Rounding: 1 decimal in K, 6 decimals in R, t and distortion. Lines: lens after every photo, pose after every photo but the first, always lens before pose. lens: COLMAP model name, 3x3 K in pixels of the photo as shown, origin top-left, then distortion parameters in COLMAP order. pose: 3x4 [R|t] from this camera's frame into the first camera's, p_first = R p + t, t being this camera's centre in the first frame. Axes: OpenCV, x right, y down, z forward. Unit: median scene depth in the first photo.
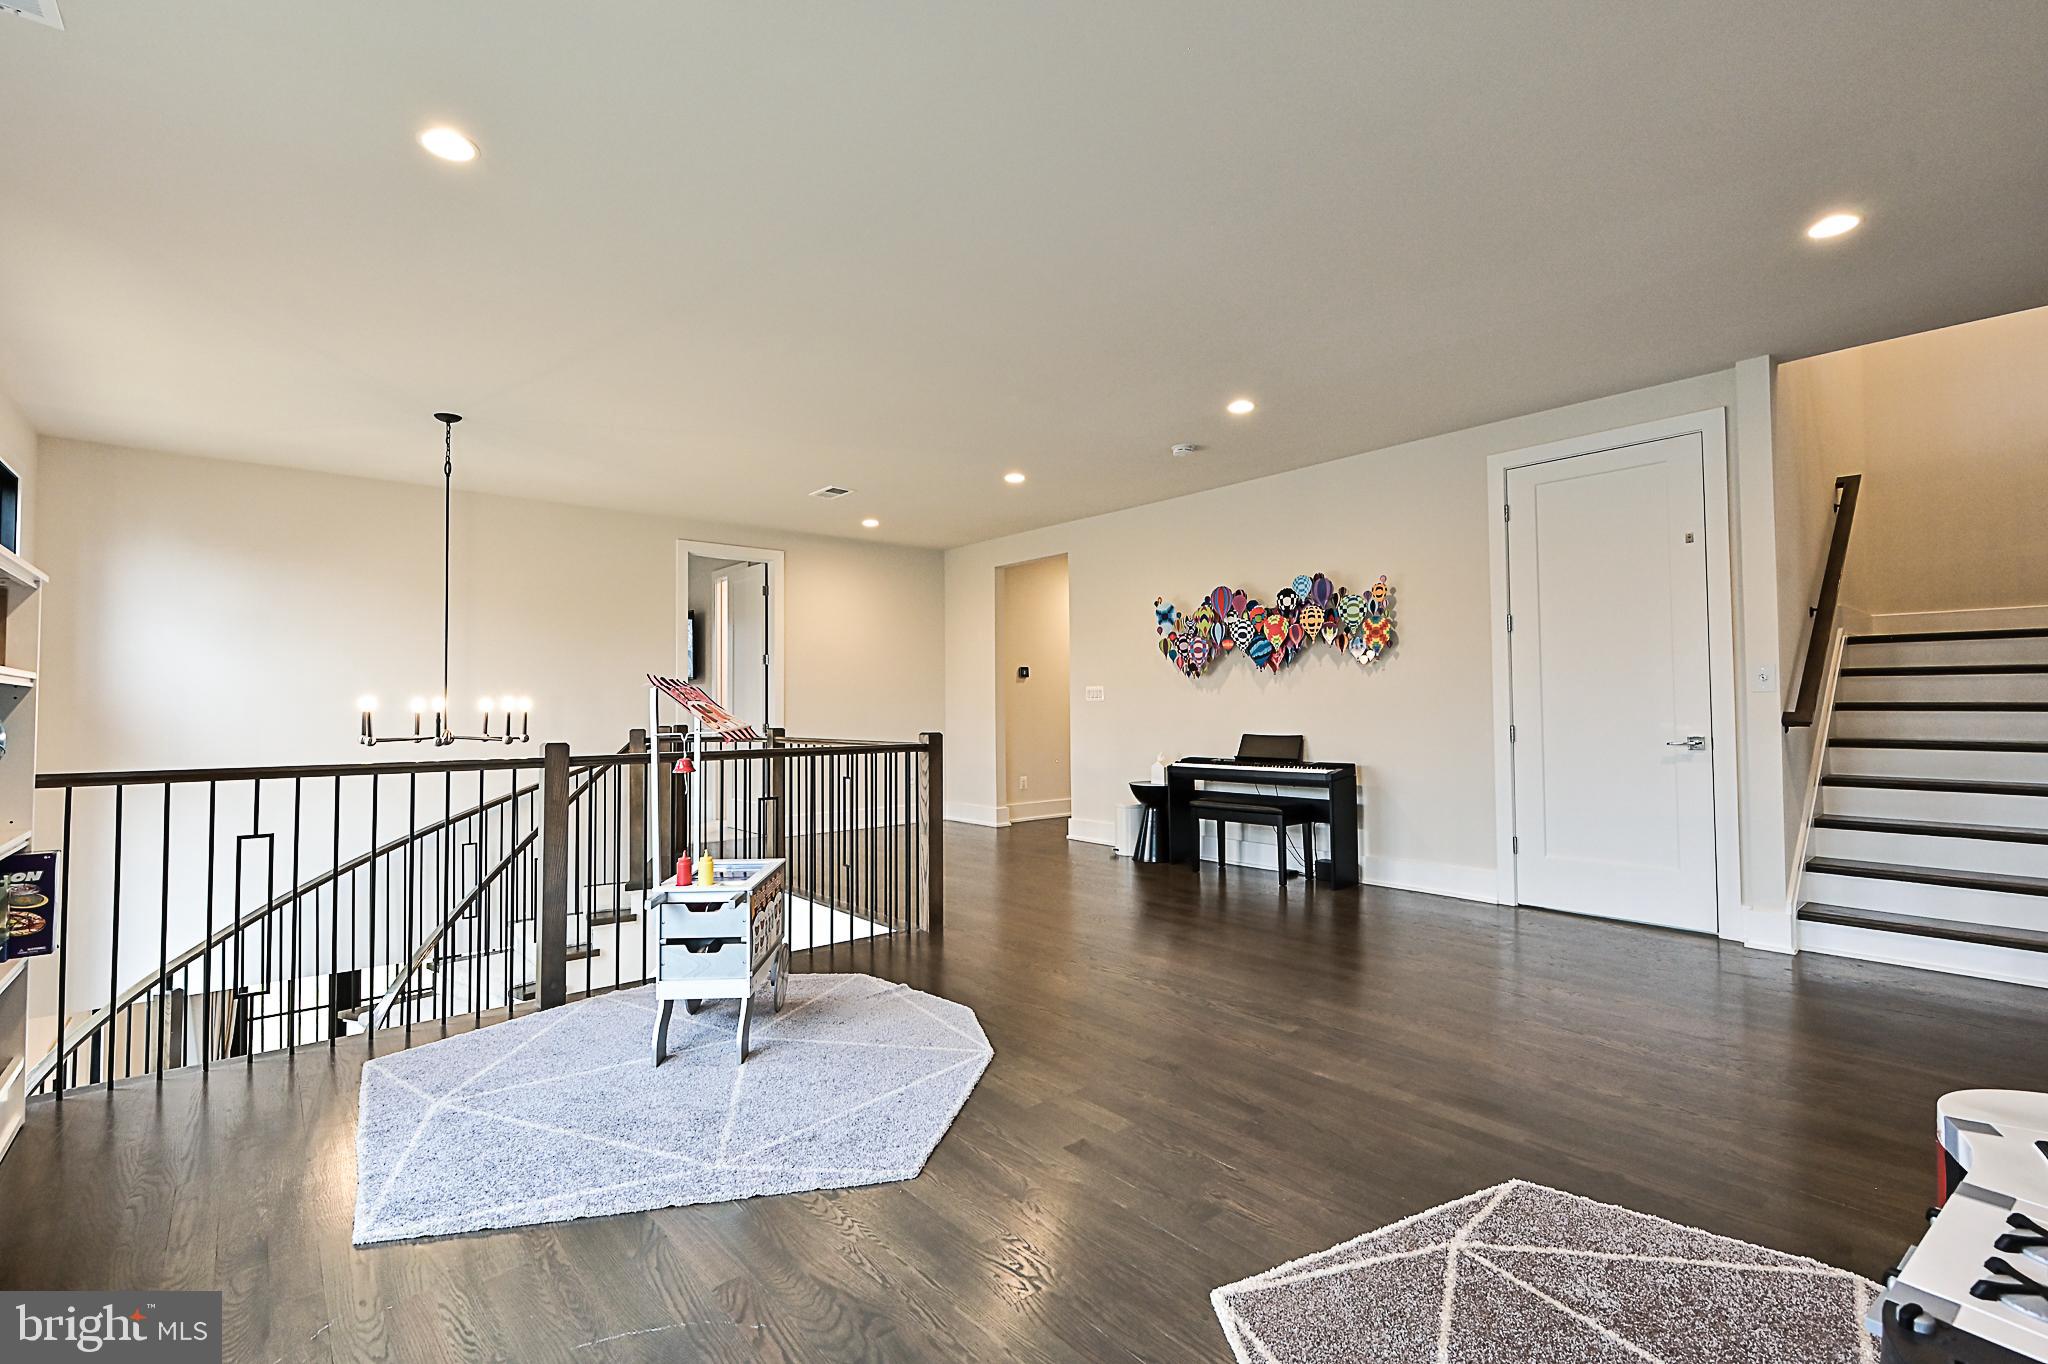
lens RADIAL K [[906.5, 0, 1022.1], [0, 906.5, 687.8], [0, 0, 1]] dist [-0.004157, -0.000614]
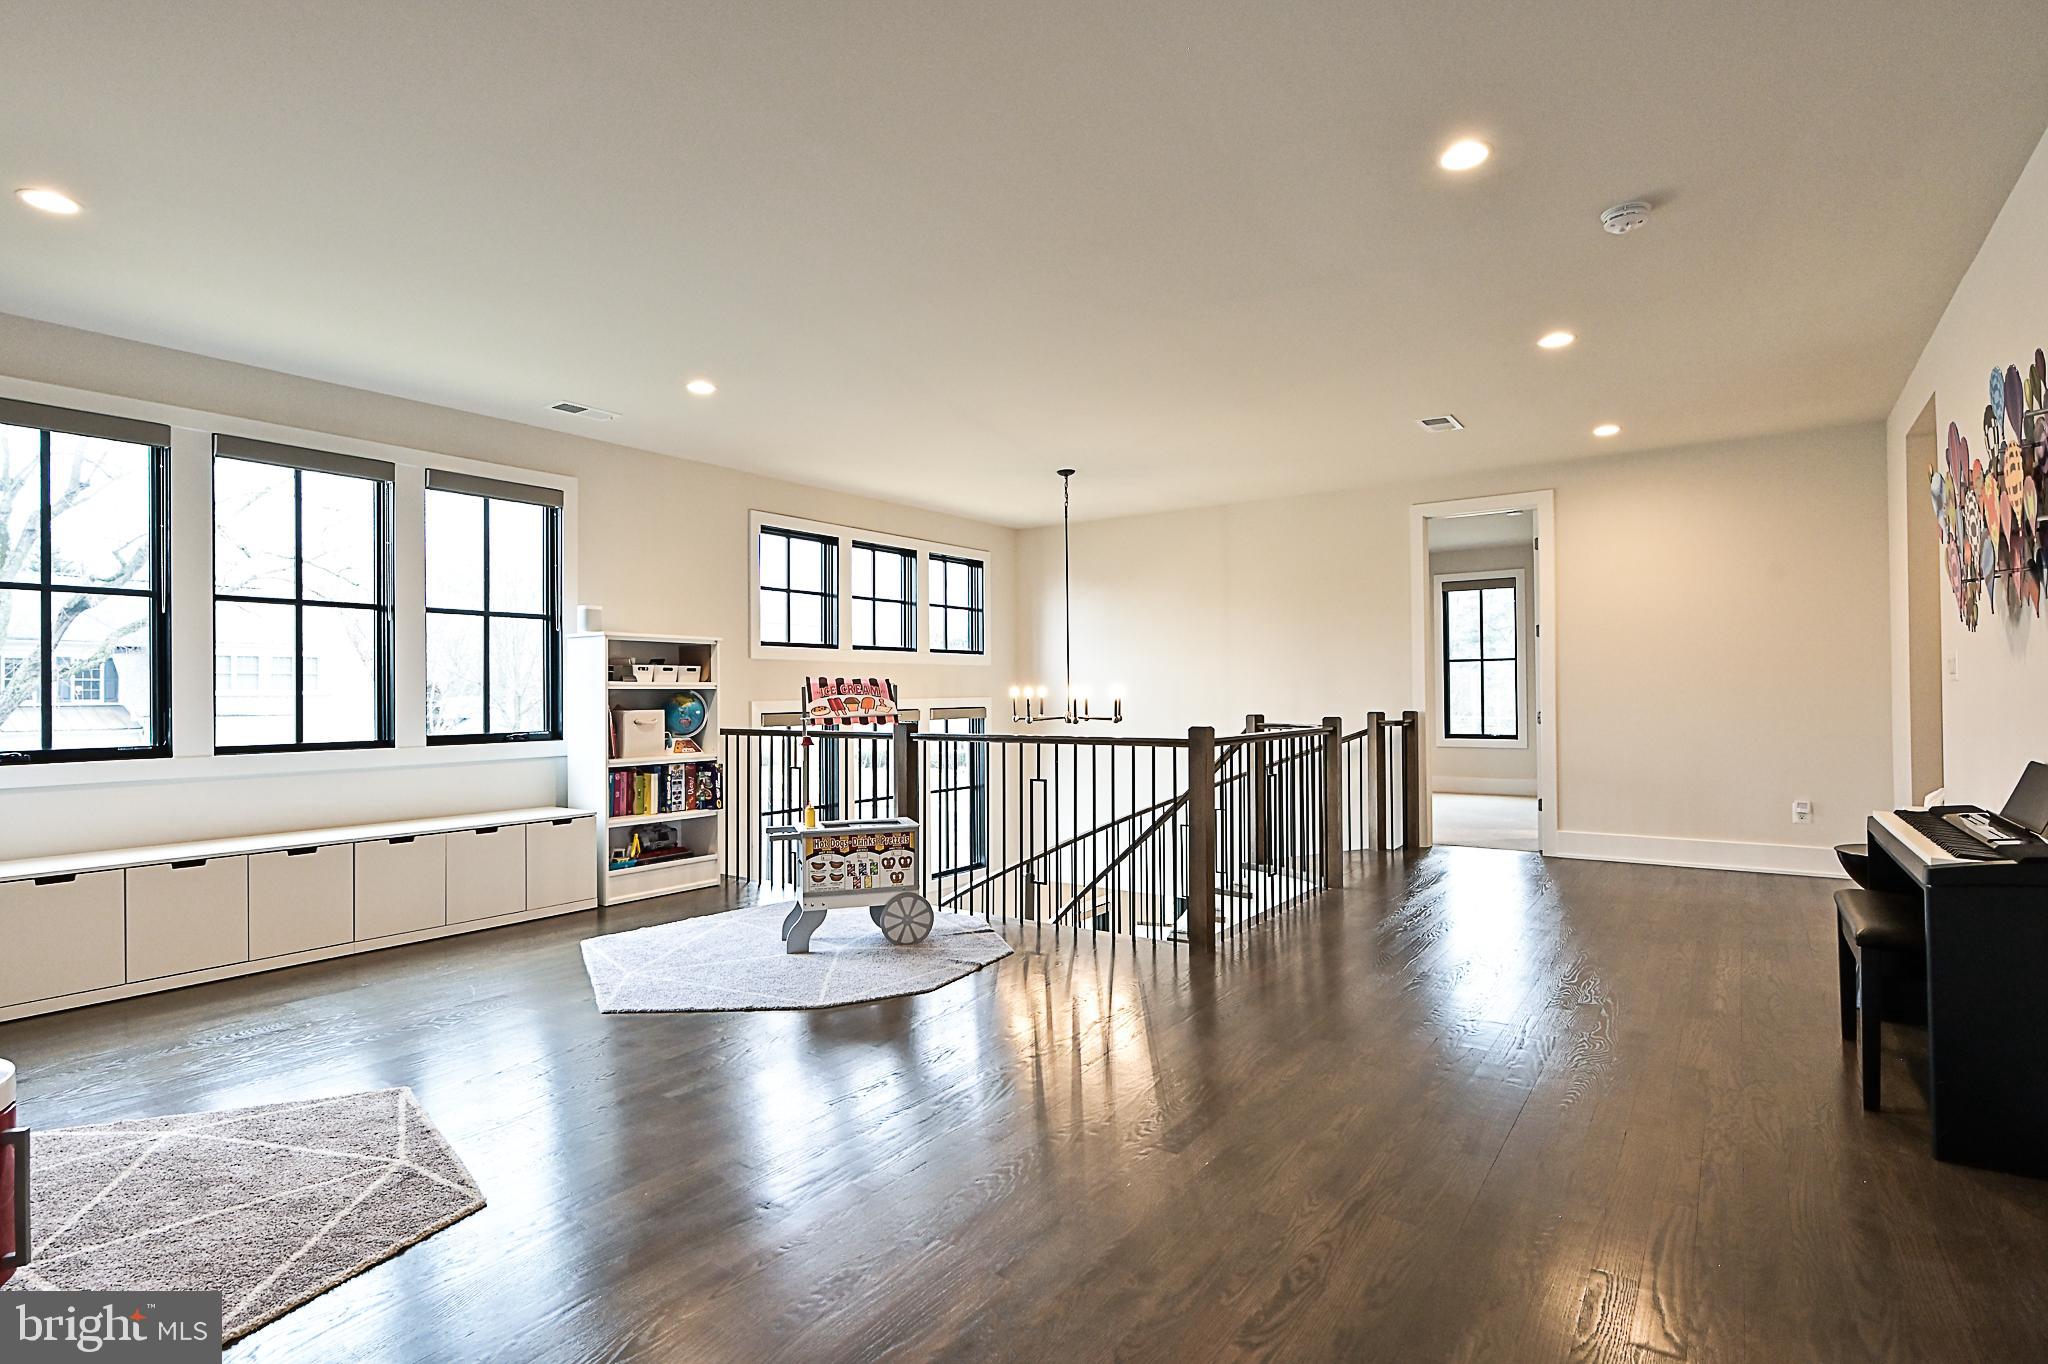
lens RADIAL K [[1006.5, 0, 1018.3], [0, 1006.5, 691.3], [0, 0, 1]] dist [-0.001962, 0.000011]
pose [[0.247469, 0.001426, -0.968895, 0.755569], [0.026405, 0.999618, 0.008216, 0.002935], [0.968536, -0.027617, 0.247337, 0.567561]]
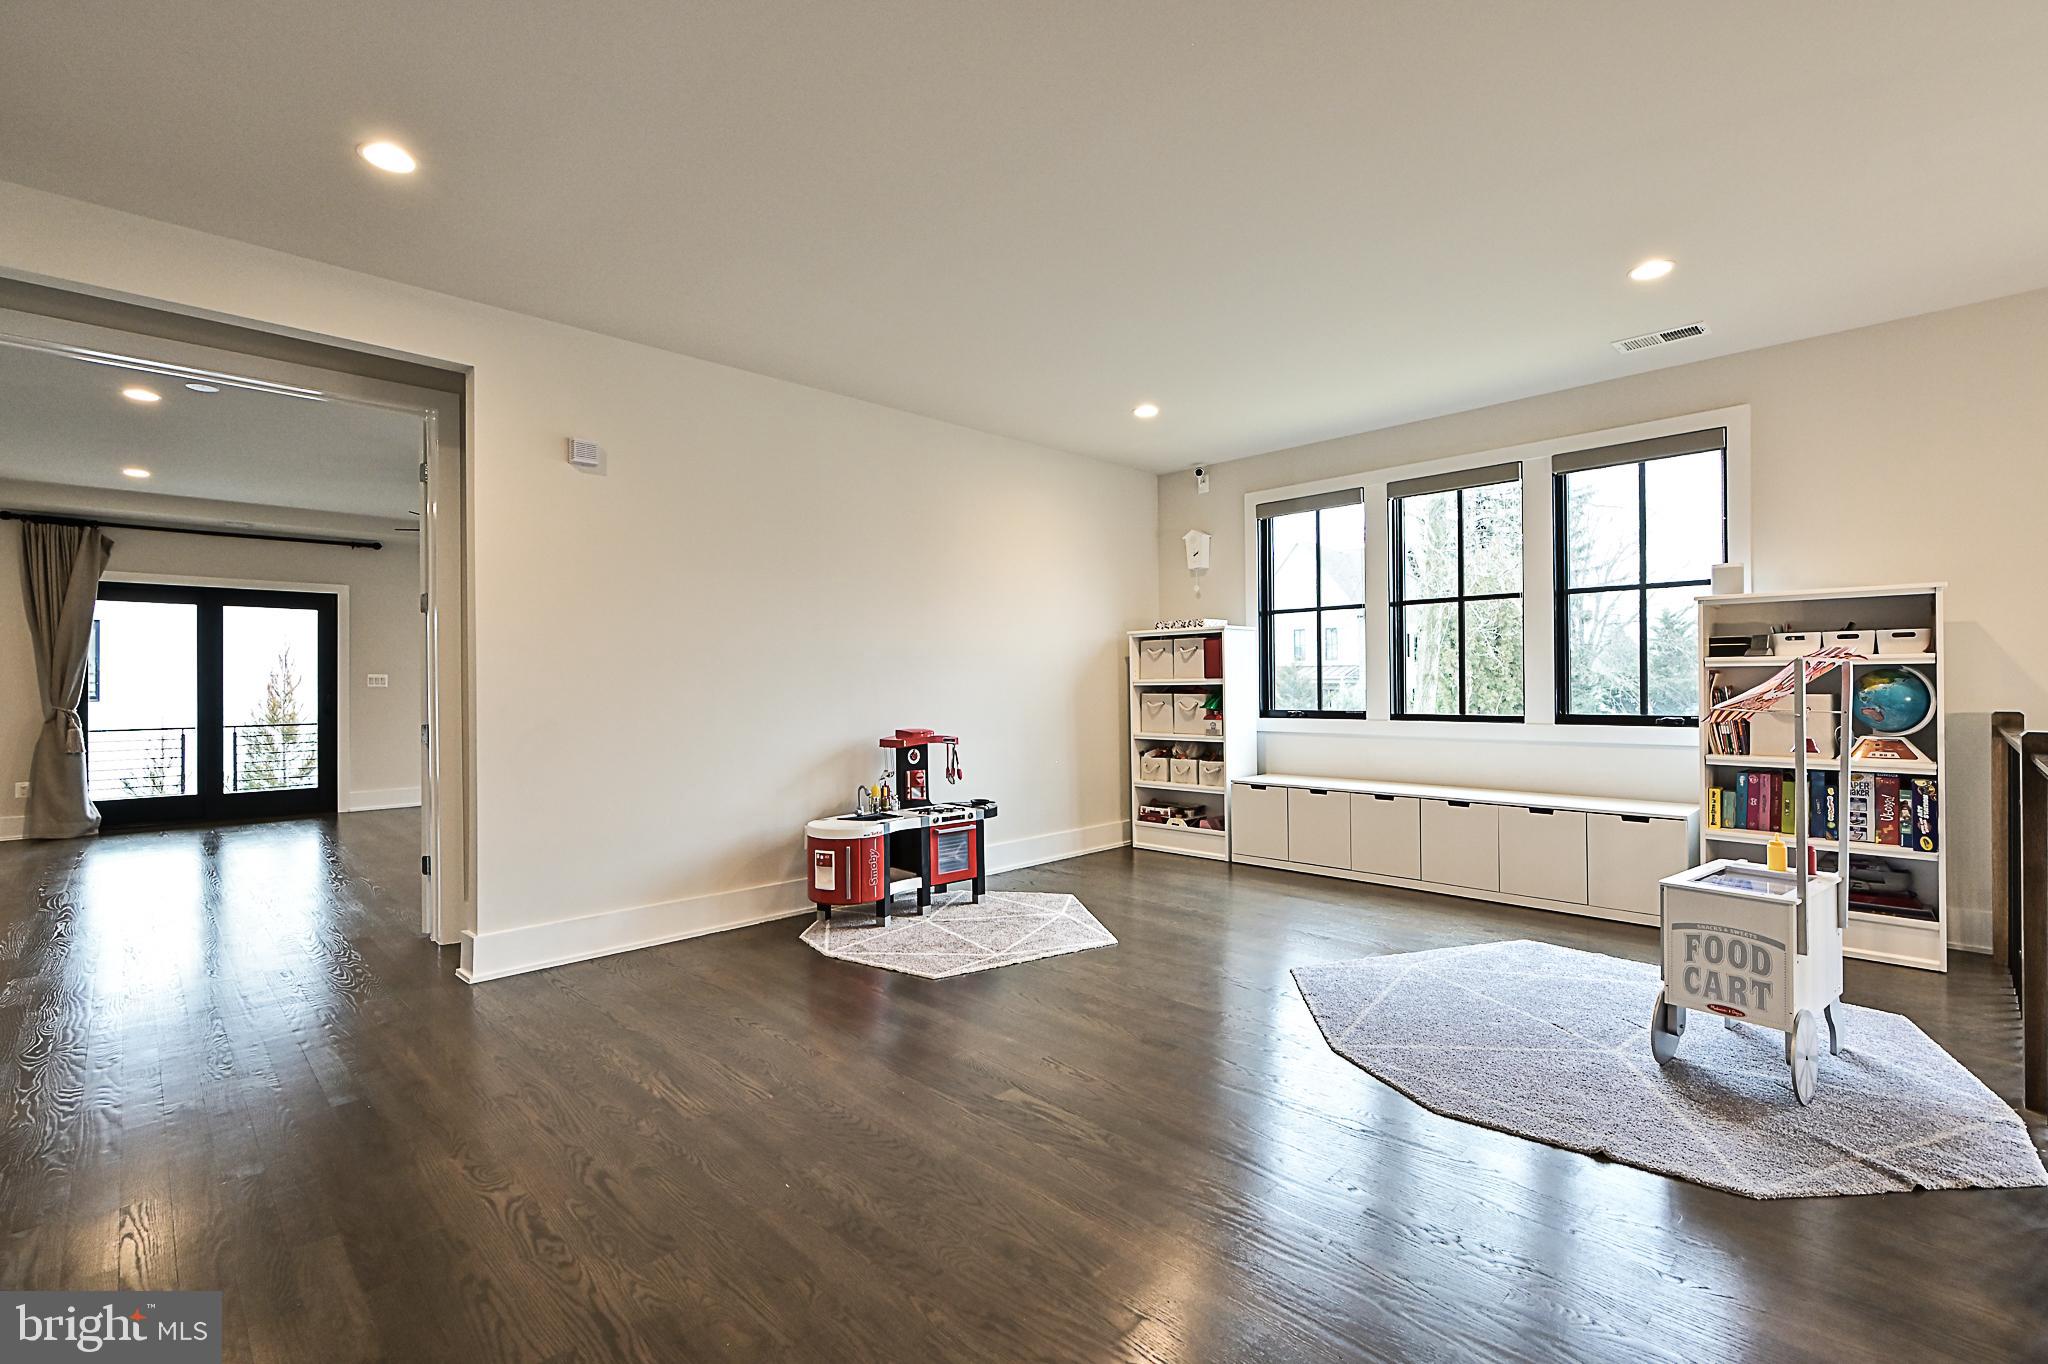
lens RADIAL K [[906.5, 0, 1029.0], [0, 906.5, 676.1], [0, 0, 1]] dist [-0.004157, -0.000614]
pose [[-0.996273, 0.013770, -0.085148, 0.224525], [0.016045, 0.999531, -0.026092, 0.017610], [0.084748, -0.027361, -0.996027, 1.168395]]
